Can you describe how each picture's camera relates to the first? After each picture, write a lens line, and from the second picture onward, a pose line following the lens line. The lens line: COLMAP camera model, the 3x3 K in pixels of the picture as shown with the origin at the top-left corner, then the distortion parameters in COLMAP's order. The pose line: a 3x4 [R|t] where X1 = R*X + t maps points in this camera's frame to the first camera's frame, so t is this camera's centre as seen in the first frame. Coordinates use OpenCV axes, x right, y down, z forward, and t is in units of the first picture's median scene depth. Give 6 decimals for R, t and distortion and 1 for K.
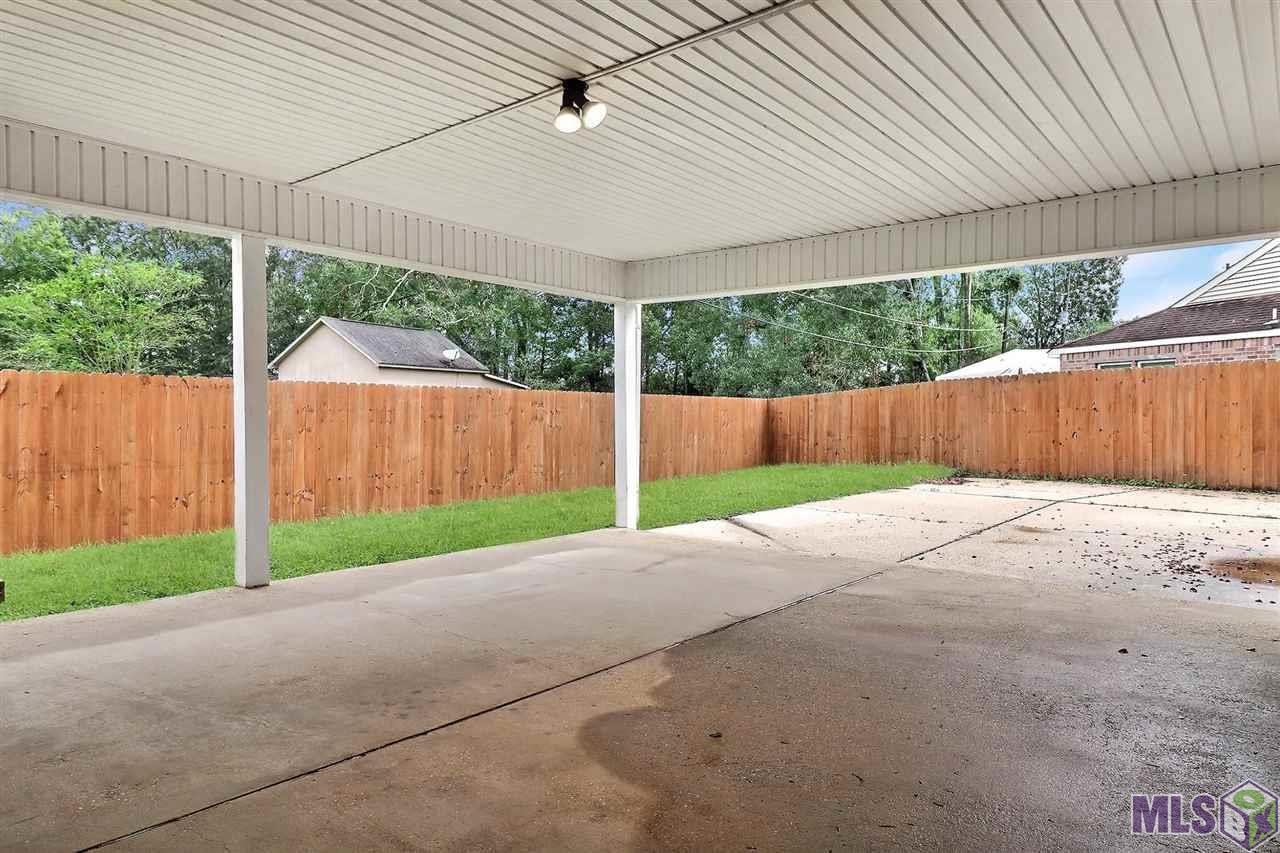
lens RADIAL K [[779.1, 0, 641.8], [0, 779.1, 413.1], [0, 0, 1]] dist [0.001935, -0.002714]
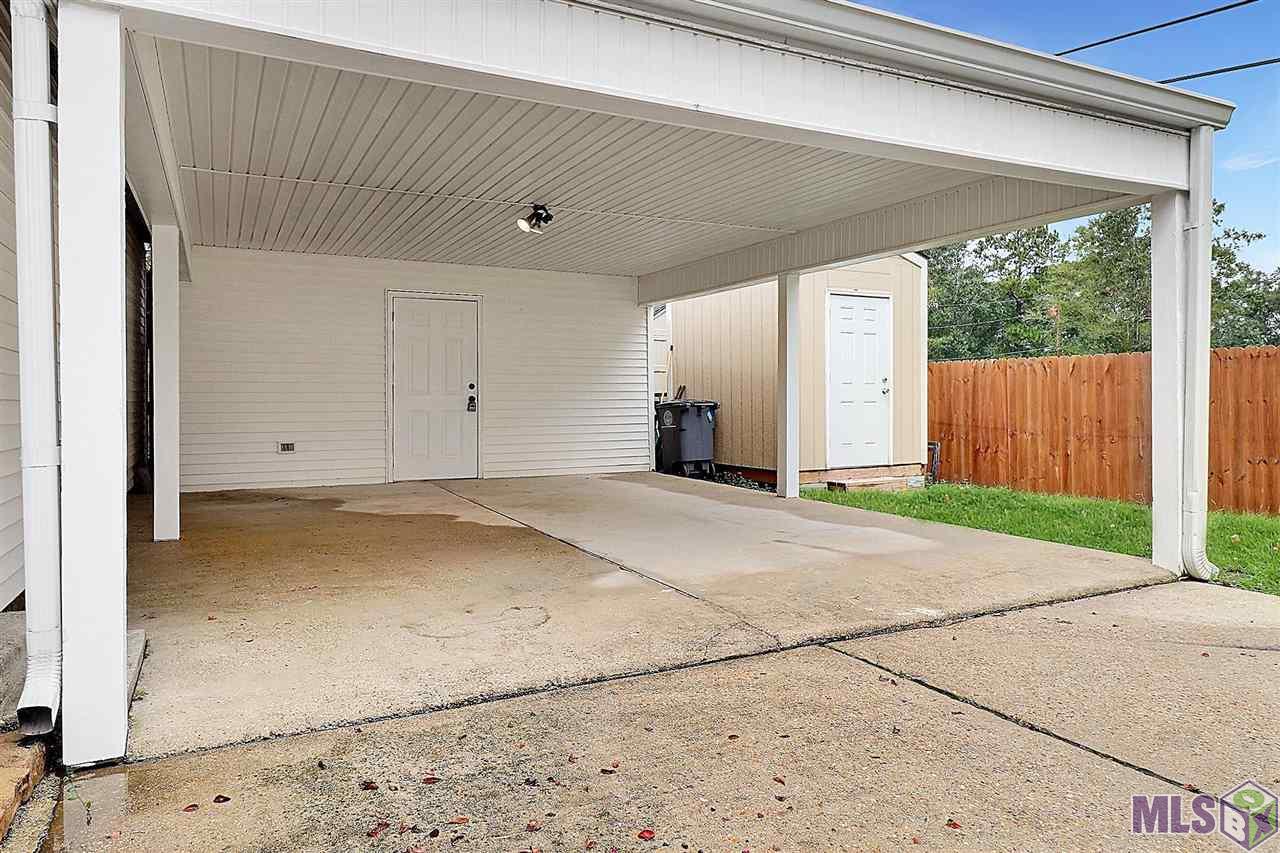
lens RADIAL K [[779.1, 0, 641.8], [0, 779.1, 413.1], [0, 0, 1]] dist [0.001935, -0.002714]
pose [[-0.361576, 0.026882, -0.931955, 0.647328], [0.014919, 0.999623, 0.023046, -0.000066], [0.932223, -0.005571, -0.361841, 0.769357]]
